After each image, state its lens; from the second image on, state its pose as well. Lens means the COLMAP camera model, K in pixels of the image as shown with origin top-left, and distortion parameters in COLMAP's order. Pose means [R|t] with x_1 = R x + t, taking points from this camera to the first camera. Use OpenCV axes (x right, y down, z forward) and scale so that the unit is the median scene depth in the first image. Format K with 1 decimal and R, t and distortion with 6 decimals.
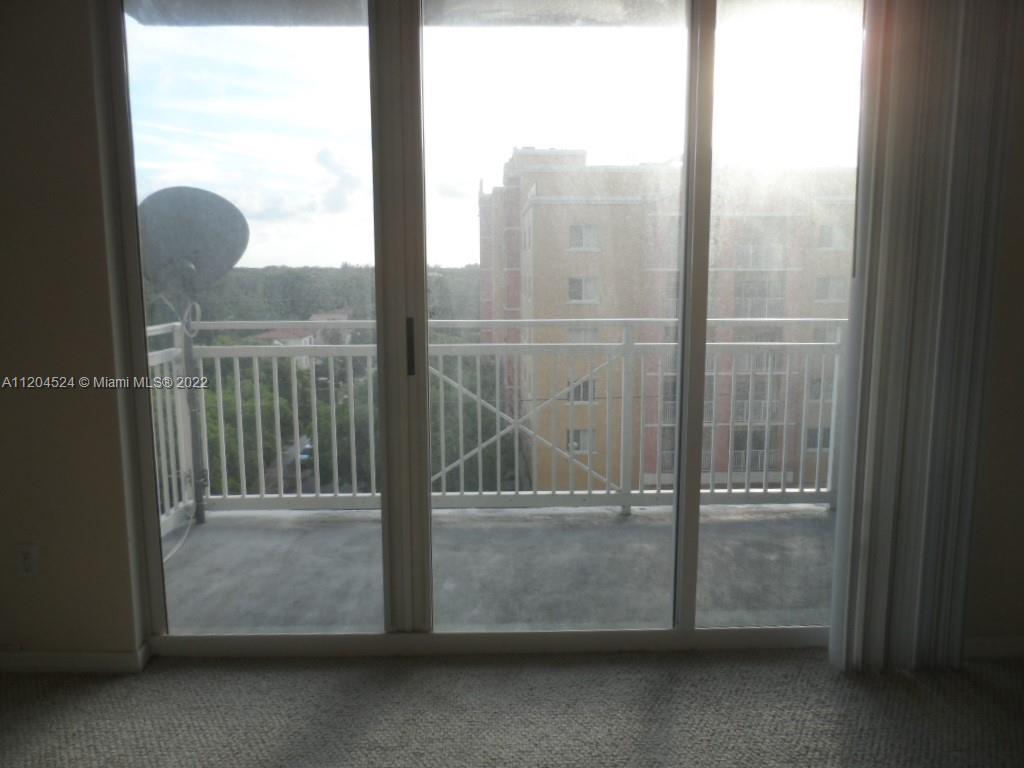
lens RADIAL K [[761.6, 0, 512.0], [0, 761.6, 384.0], [0, 0, 1]] dist [0.002392, 0.001363]
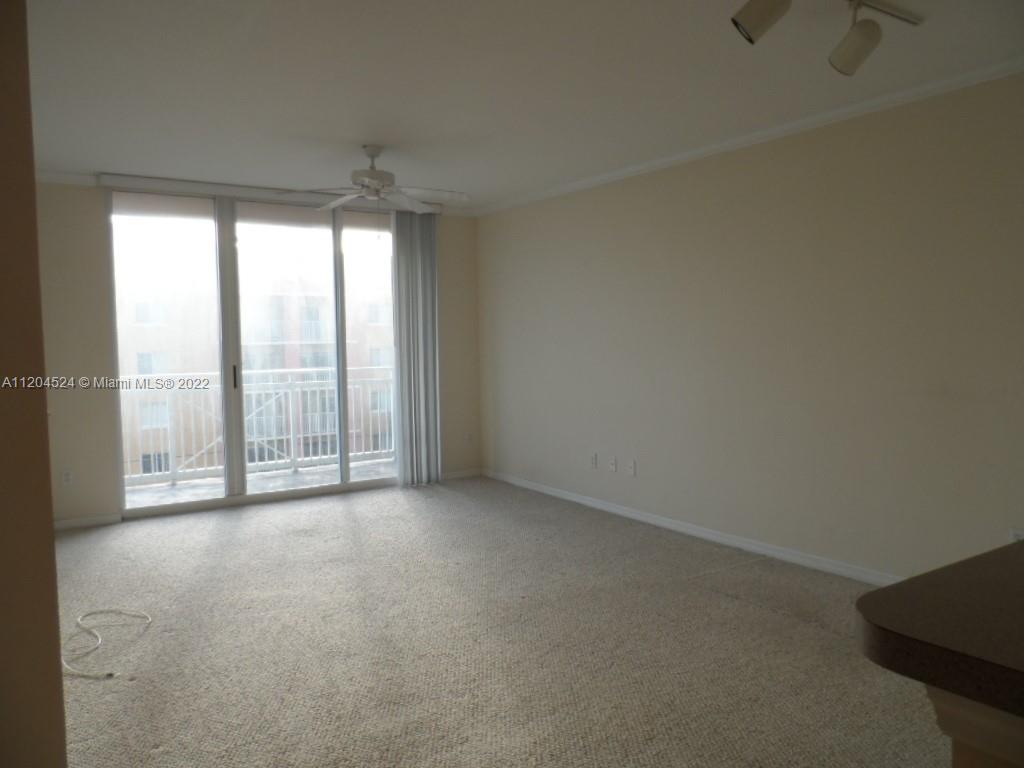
lens RADIAL K [[761.6, 0, 512.0], [0, 761.6, 384.0], [0, 0, 1]] dist [0.002392, 0.001363]
pose [[0.844869, -0.040787, 0.533416, -0.663098], [0.089906, 0.993733, -0.066417, 0.211553], [-0.527364, 0.104071, 0.843242, -1.515042]]
